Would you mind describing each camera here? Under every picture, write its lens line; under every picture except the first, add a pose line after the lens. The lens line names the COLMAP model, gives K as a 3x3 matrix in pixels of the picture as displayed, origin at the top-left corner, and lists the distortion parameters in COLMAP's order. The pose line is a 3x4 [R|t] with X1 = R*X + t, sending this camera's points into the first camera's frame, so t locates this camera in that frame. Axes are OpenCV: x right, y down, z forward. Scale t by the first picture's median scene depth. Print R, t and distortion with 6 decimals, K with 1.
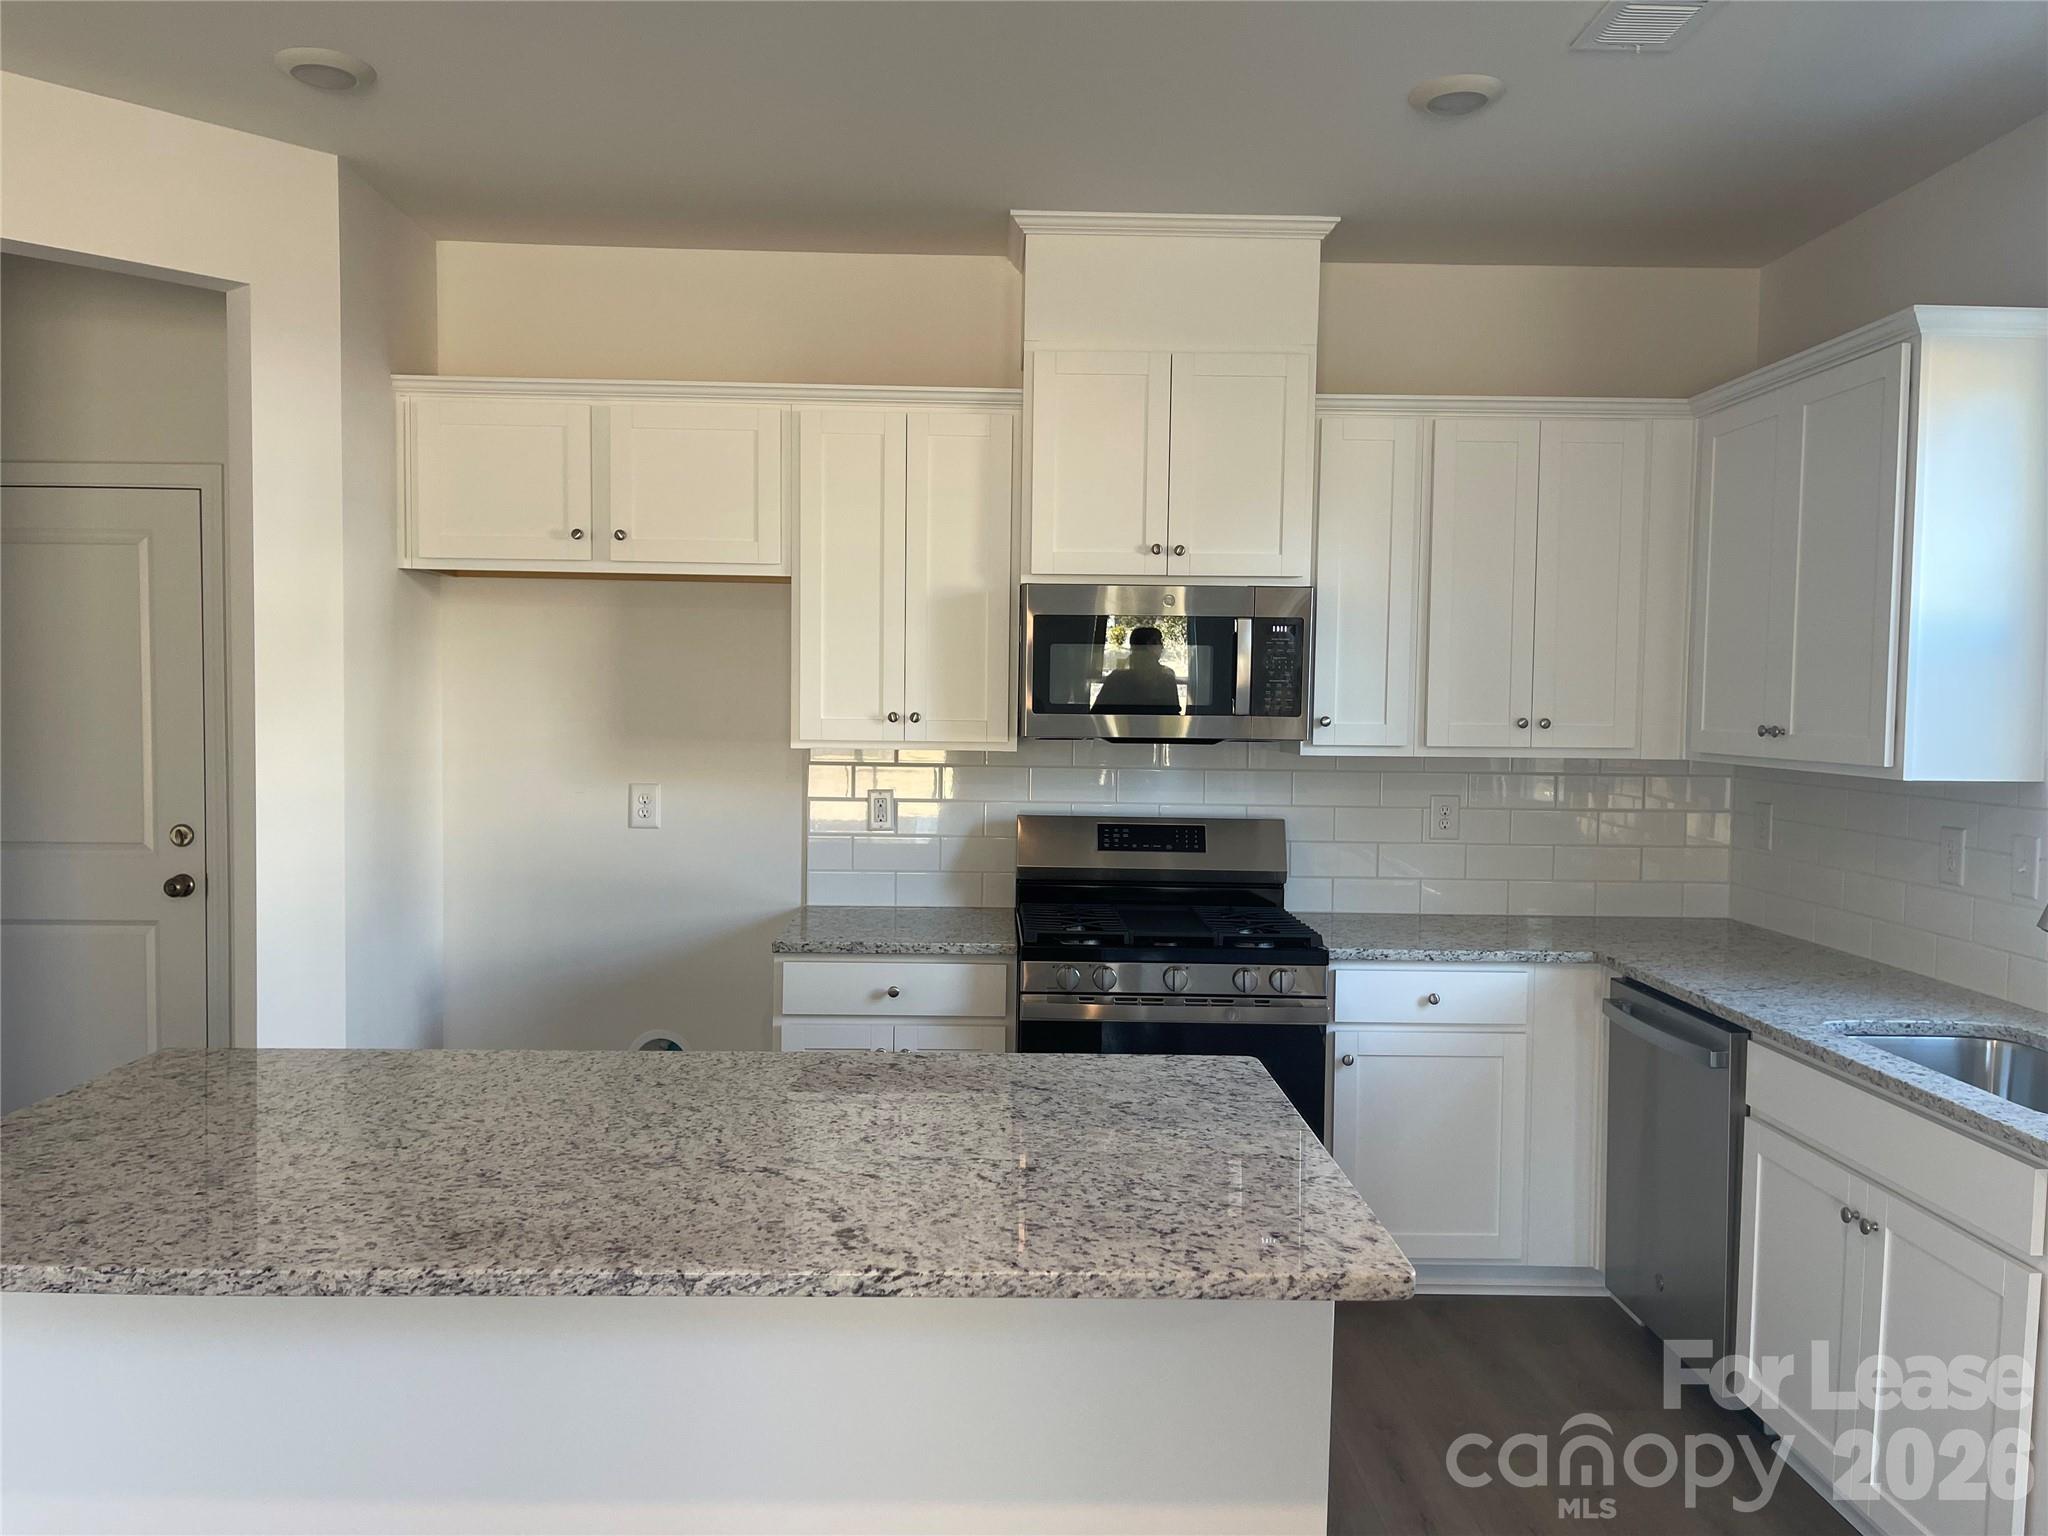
lens RADIAL K [[1644.8, 0, 1024.0], [0, 1644.8, 768.0], [0, 0, 1]] dist [0.074304, -0.118853]
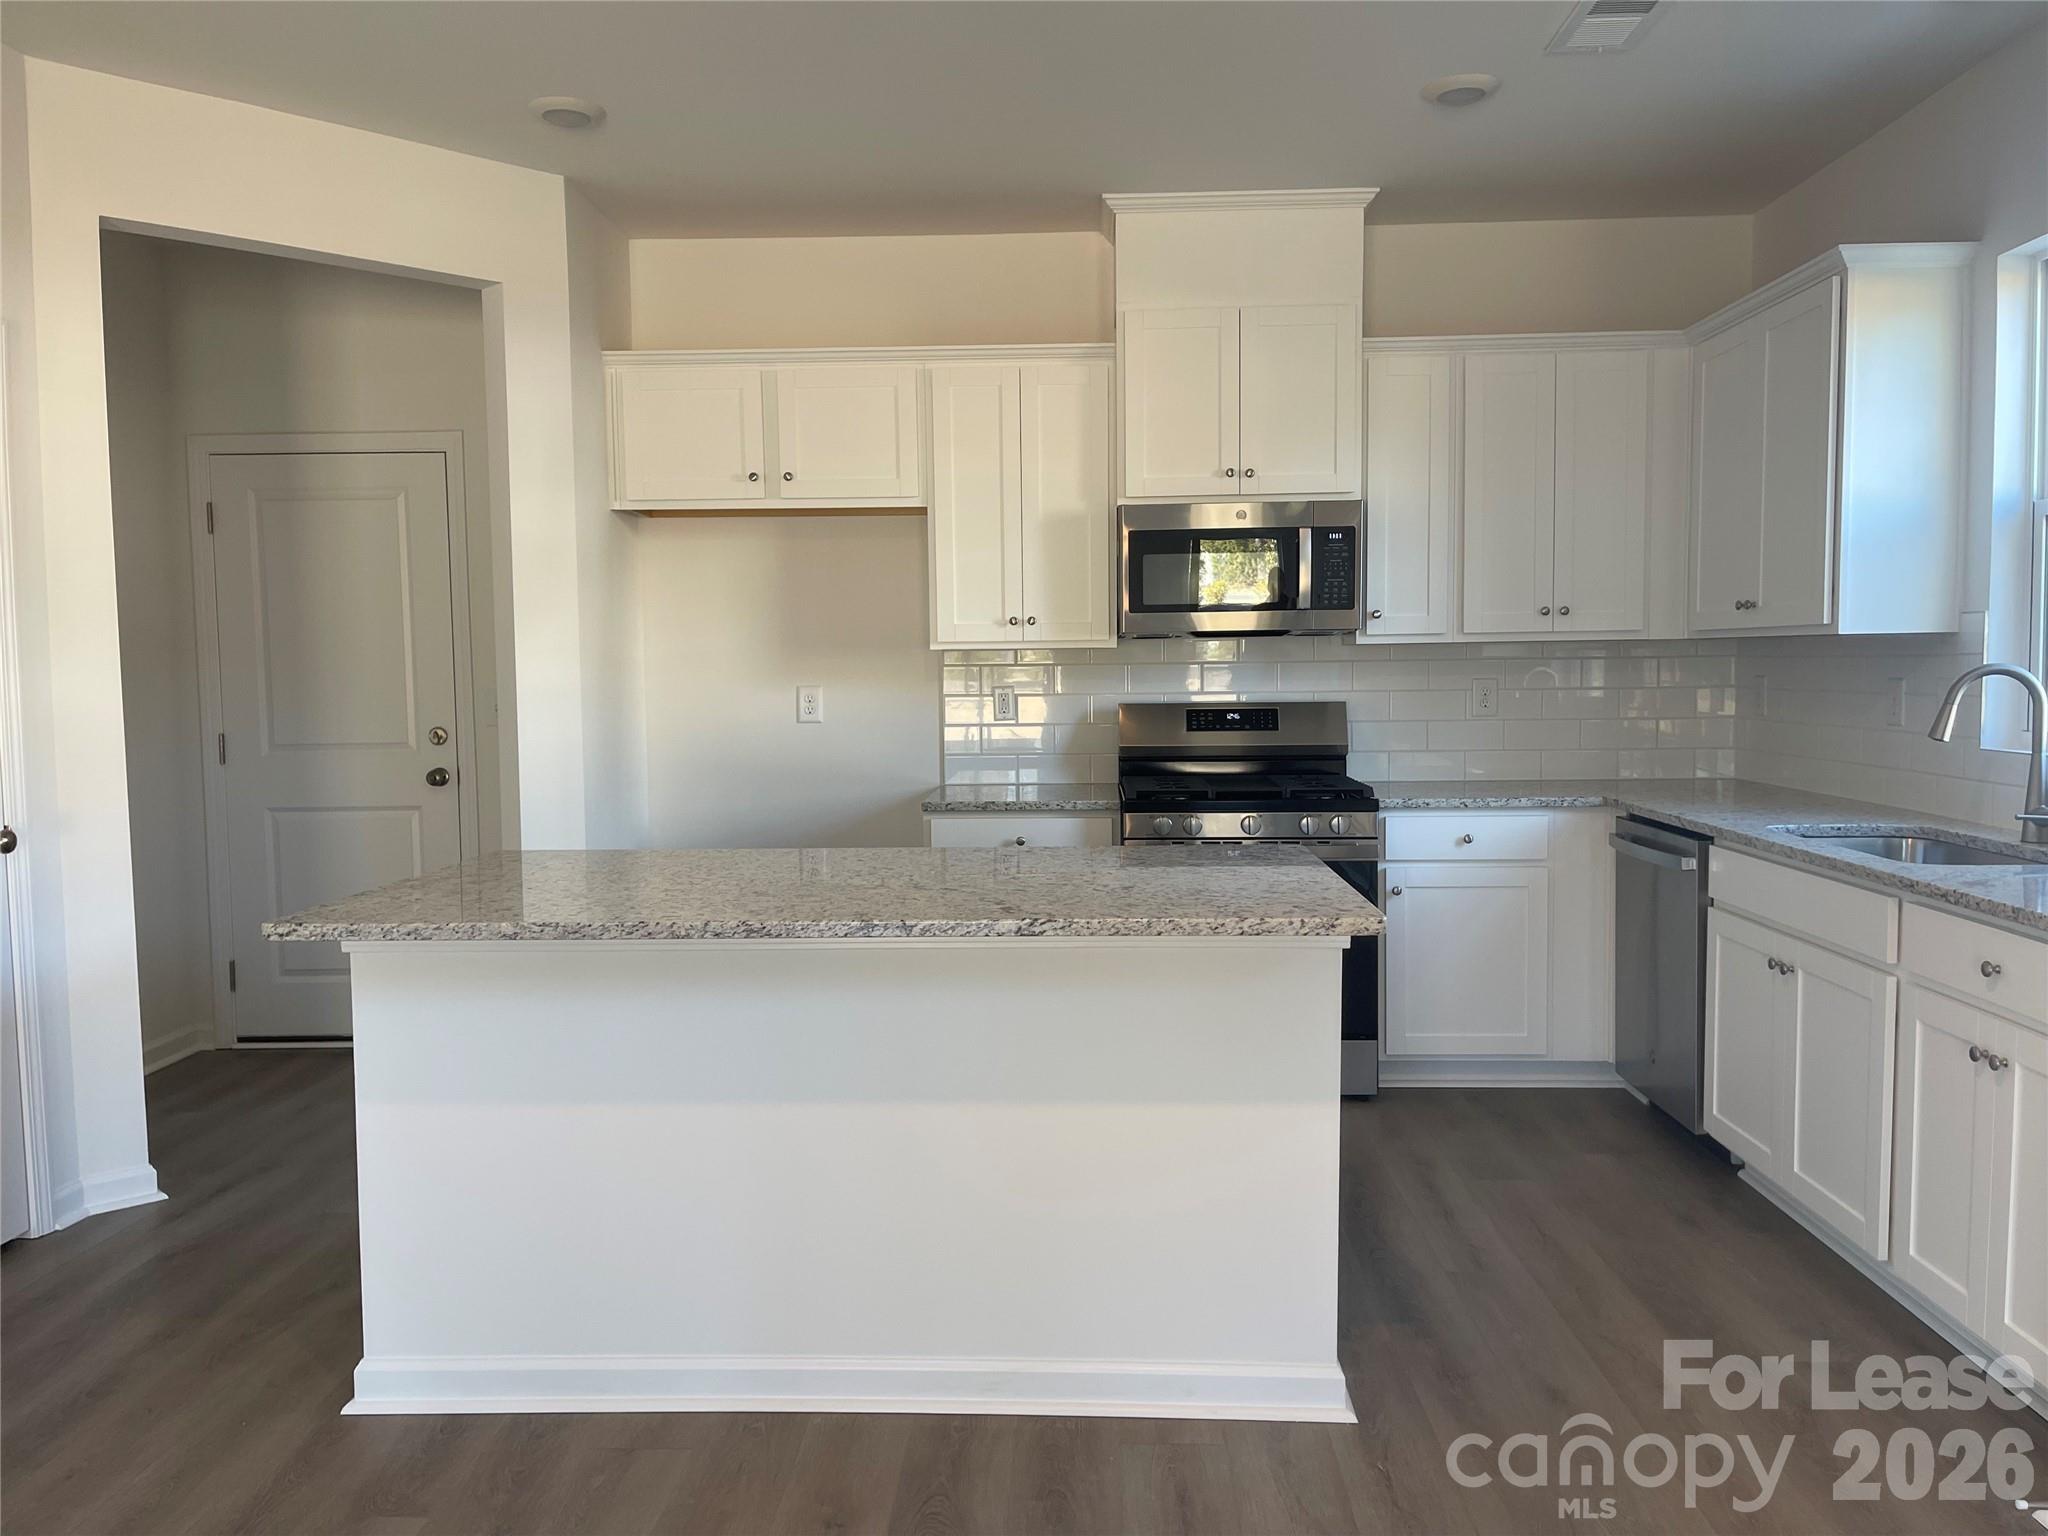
lens RADIAL K [[1644.8, 0, 1024.0], [0, 1644.8, 768.0], [0, 0, 1]] dist [0.074304, -0.118853]
pose [[0.997742, -0.021363, -0.063673, 0.002633], [0.022710, 0.999532, 0.020506, 0.054955], [0.063205, -0.021906, 0.997760, -0.217237]]
